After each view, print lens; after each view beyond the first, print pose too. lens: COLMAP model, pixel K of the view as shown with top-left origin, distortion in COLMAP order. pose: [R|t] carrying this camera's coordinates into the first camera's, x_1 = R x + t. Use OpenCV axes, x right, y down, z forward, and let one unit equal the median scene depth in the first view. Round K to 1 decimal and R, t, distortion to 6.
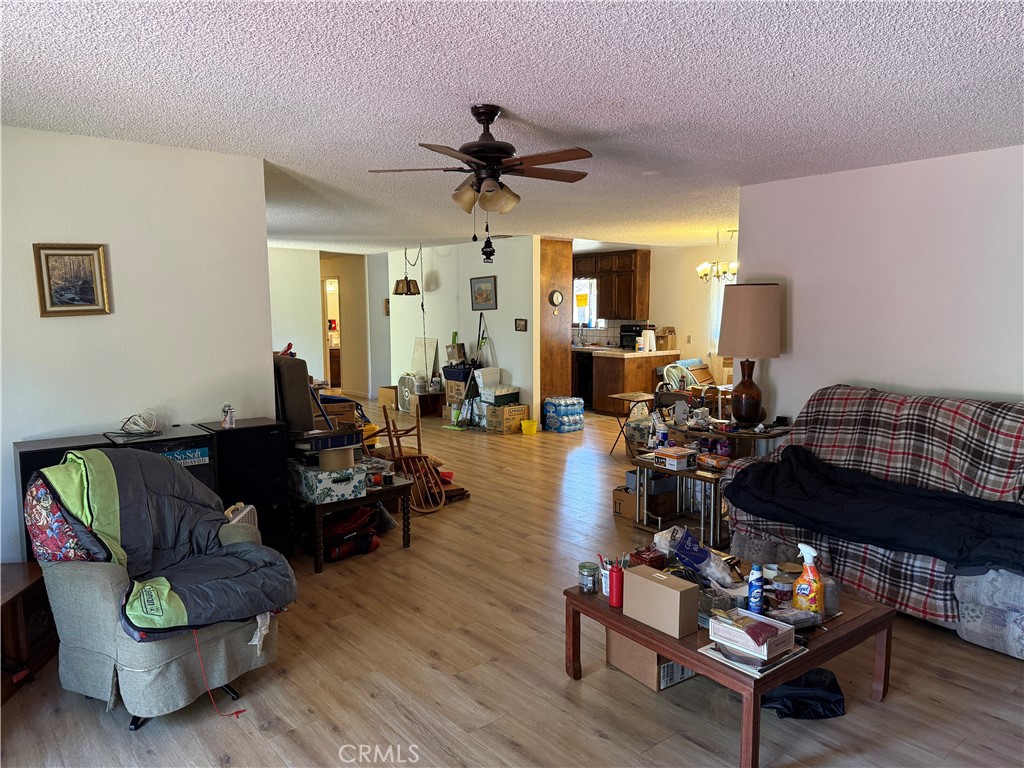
lens RADIAL K [[716.0, 0, 511.1], [0, 716.0, 385.6], [0, 0, 1]] dist [-0.004138, -0.025776]
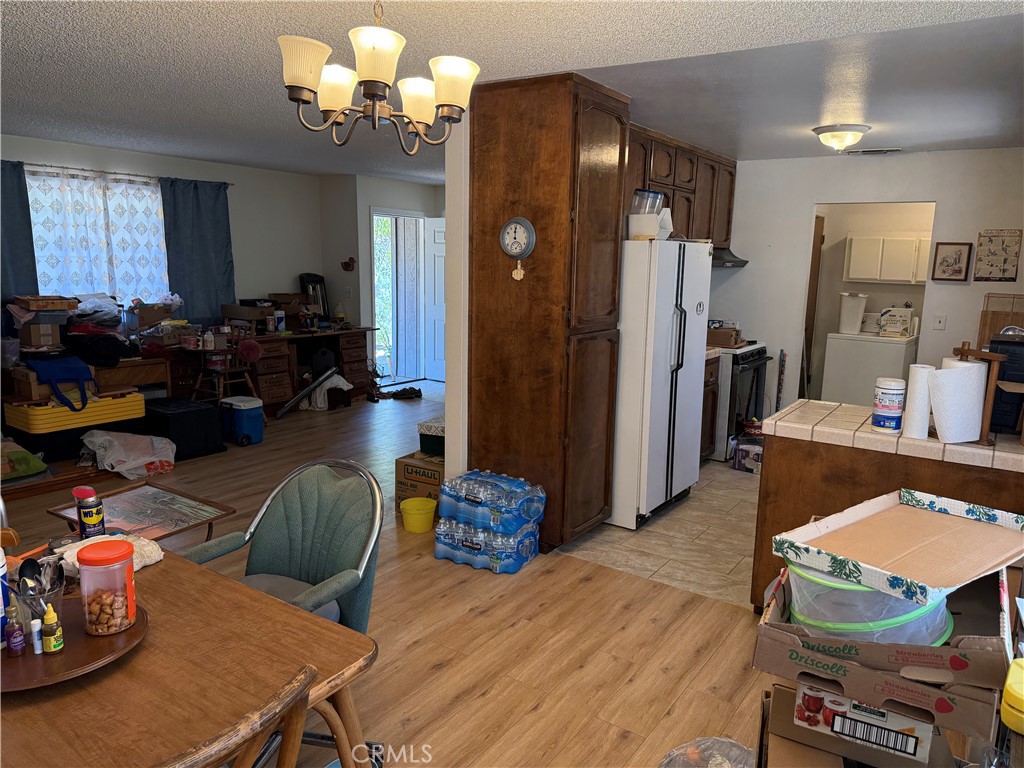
lens RADIAL K [[716.0, 0, 510.5], [0, 716.0, 382.8], [0, 0, 1]] dist [-0.004138, -0.025776]
pose [[0.251513, 0.170747, -0.952673, 0.445996], [-0.126038, 0.981712, 0.142677, -0.095889], [0.959612, 0.084188, 0.268434, 0.867314]]
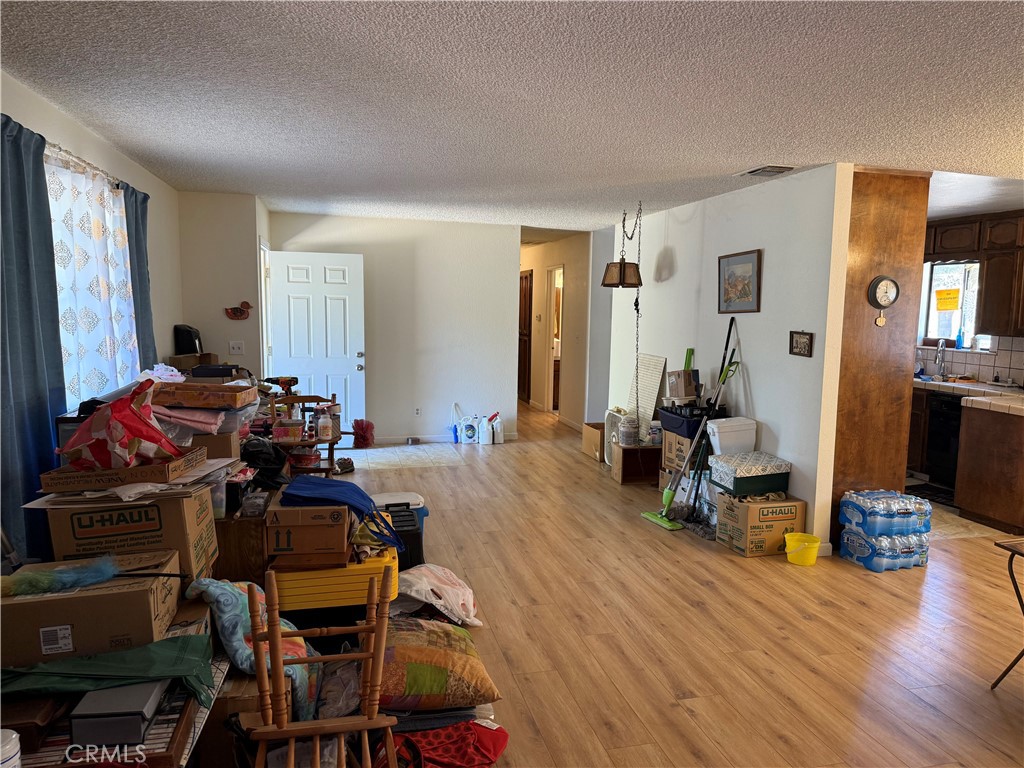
lens RADIAL K [[716.0, 0, 480.7], [0, 716.0, 381.1], [0, 0, 1]] dist [-0.004138, -0.025776]
pose [[0.884800, 0.065279, -0.461376, 0.046662], [-0.067732, 0.997640, 0.011263, -0.046367], [0.461022, 0.021285, 0.887133, 0.423715]]
